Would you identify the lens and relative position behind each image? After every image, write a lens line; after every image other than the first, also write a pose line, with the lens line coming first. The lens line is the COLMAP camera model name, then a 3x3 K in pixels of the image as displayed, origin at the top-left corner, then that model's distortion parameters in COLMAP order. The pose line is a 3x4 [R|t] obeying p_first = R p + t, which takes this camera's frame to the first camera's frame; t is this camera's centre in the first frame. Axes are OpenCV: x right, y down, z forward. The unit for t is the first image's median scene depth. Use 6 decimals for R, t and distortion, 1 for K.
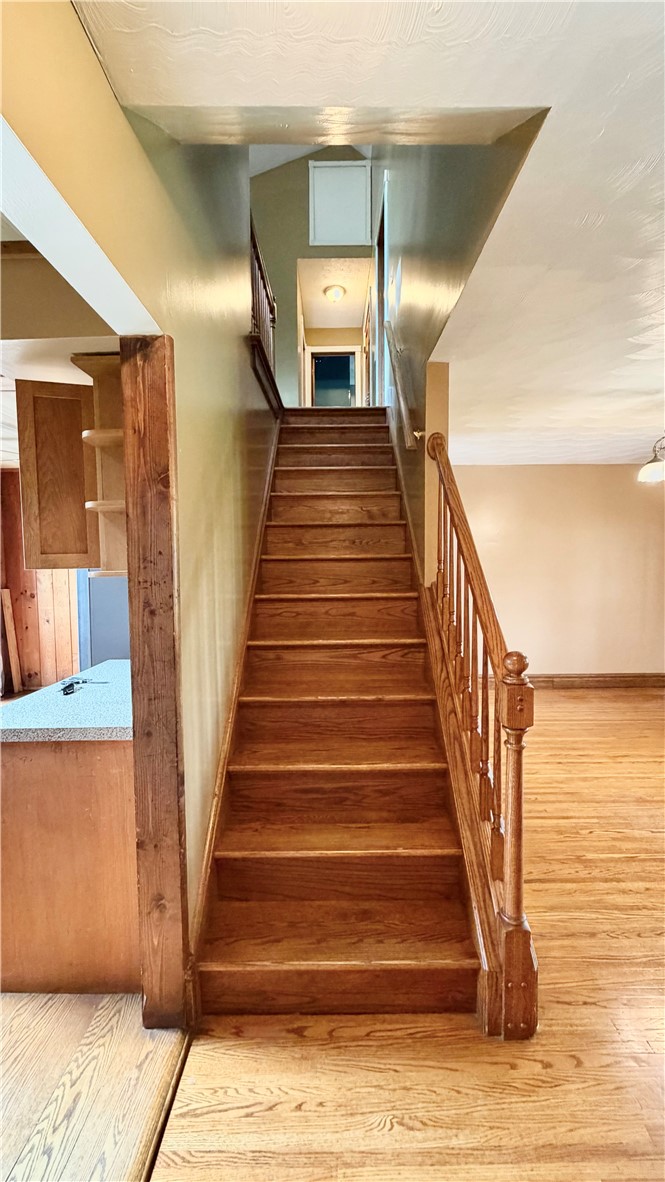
lens RADIAL K [[470.0, 0, 335.7], [0, 470.0, 586.9], [0, 0, 1]] dist [0.001670, 0.000291]
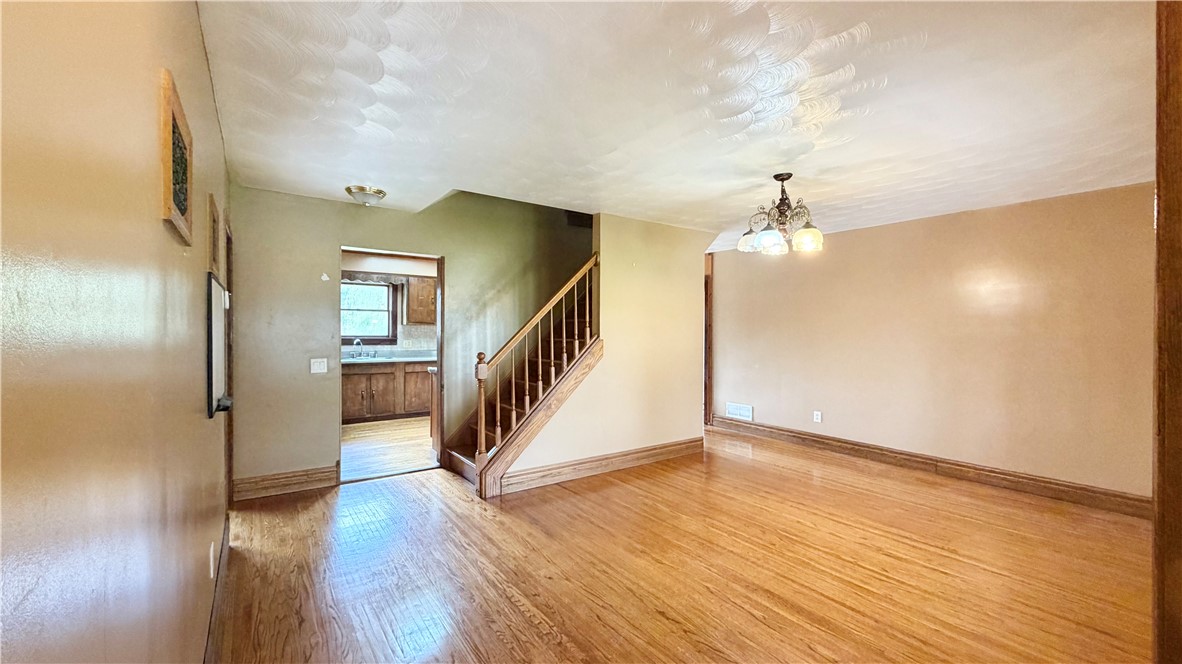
lens RADIAL K [[470.0, 0, 590.5], [0, 470.0, 330.5], [0, 0, 1]] dist [0.001670, 0.000291]
pose [[0.583116, 0.014123, -0.812266, 1.686873], [-0.056480, 0.998134, -0.023192, 0.022771], [0.810423, 0.059401, 0.582826, -0.056263]]
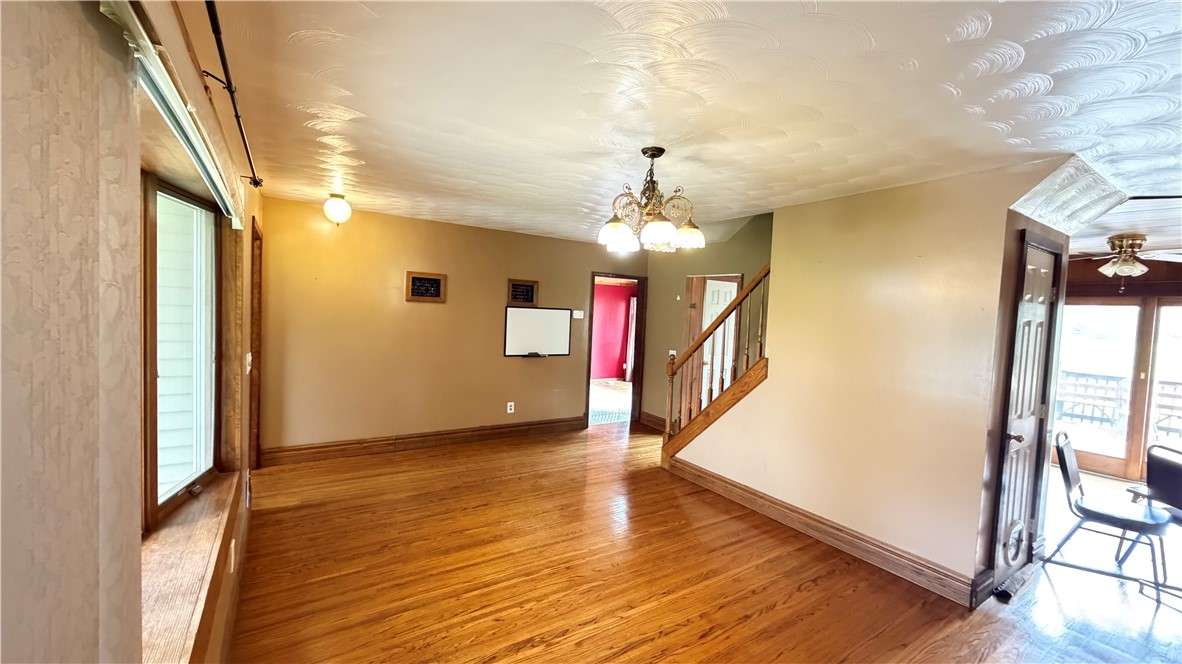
lens RADIAL K [[470.0, 0, 586.0], [0, 470.0, 335.2], [0, 0, 1]] dist [0.001670, 0.000291]
pose [[-0.842334, -0.000114, -0.538956, 1.576978], [-0.067386, 0.992175, 0.105108, -0.181740], [0.534726, 0.124854, -0.835751, 1.994516]]
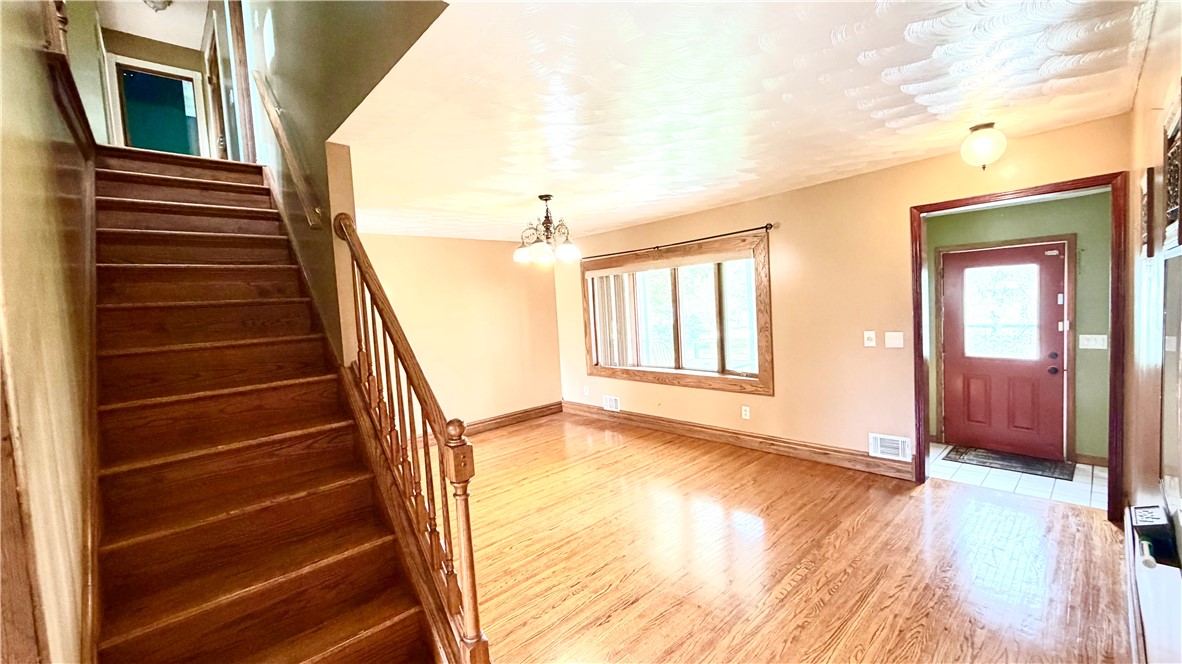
lens RADIAL K [[470.0, 0, 584.7], [0, 470.0, 331.6], [0, 0, 1]] dist [0.001670, 0.000291]
pose [[0.742369, -0.076291, 0.665634, -0.093639], [0.092777, 0.995630, 0.010641, -0.039934], [-0.663537, 0.053856, 0.746203, -0.081140]]
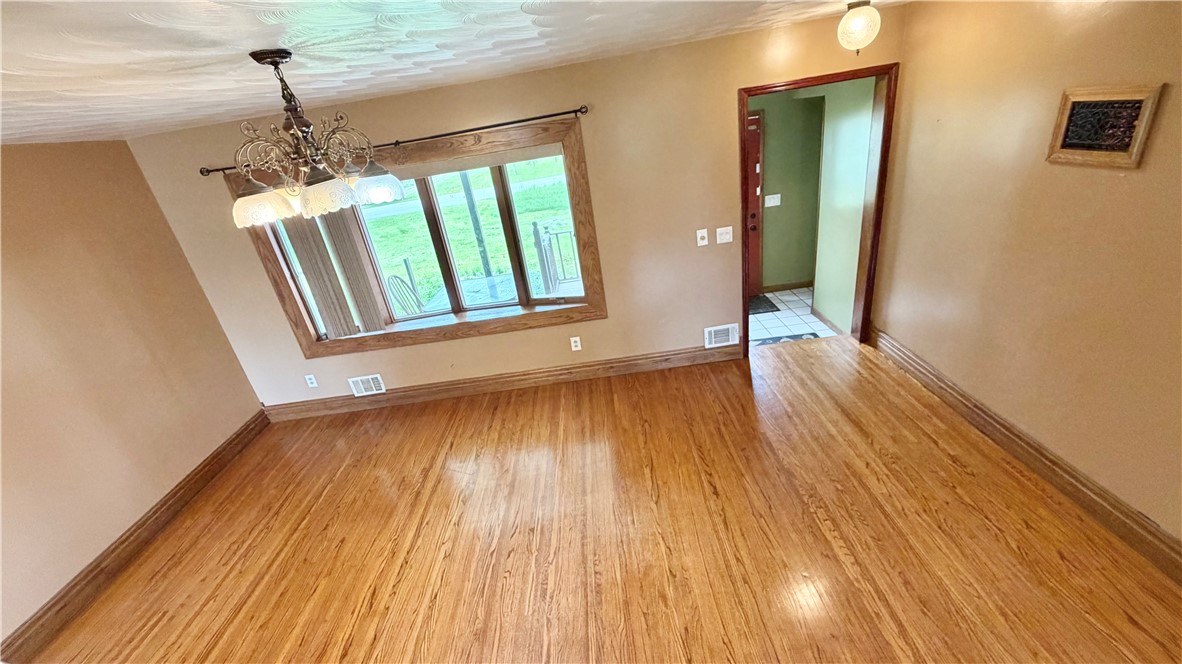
lens RADIAL K [[470.0, 0, 586.3], [0, 470.0, 330.6], [0, 0, 1]] dist [0.001670, 0.000291]
pose [[-0.003197, -0.403701, 0.914885, 0.158046], [0.204725, 0.895248, 0.395751, -0.317422], [-0.978814, 0.188565, 0.079786, 0.762081]]
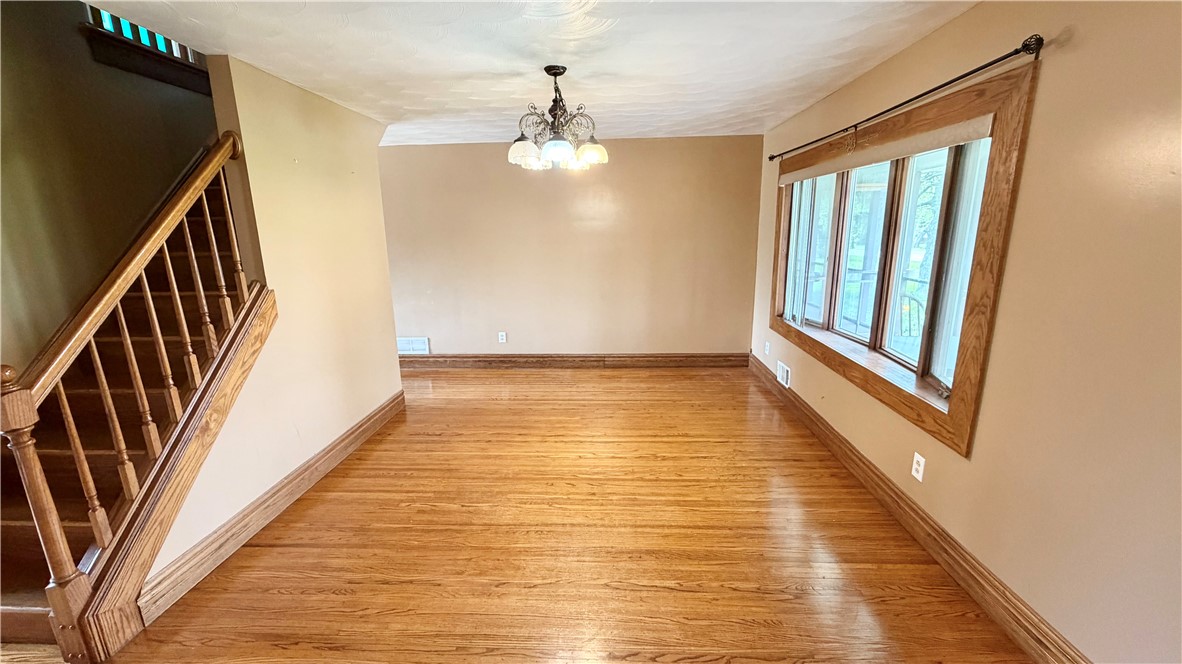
lens RADIAL K [[470.0, 0, 587.3], [0, 470.0, 330.4], [0, 0, 1]] dist [0.001670, 0.000291]
pose [[0.998272, 0.001550, -0.058737, 1.037617], [0.007842, 0.987194, 0.159330, -0.061211], [0.058232, -0.159516, 0.985476, -0.006885]]
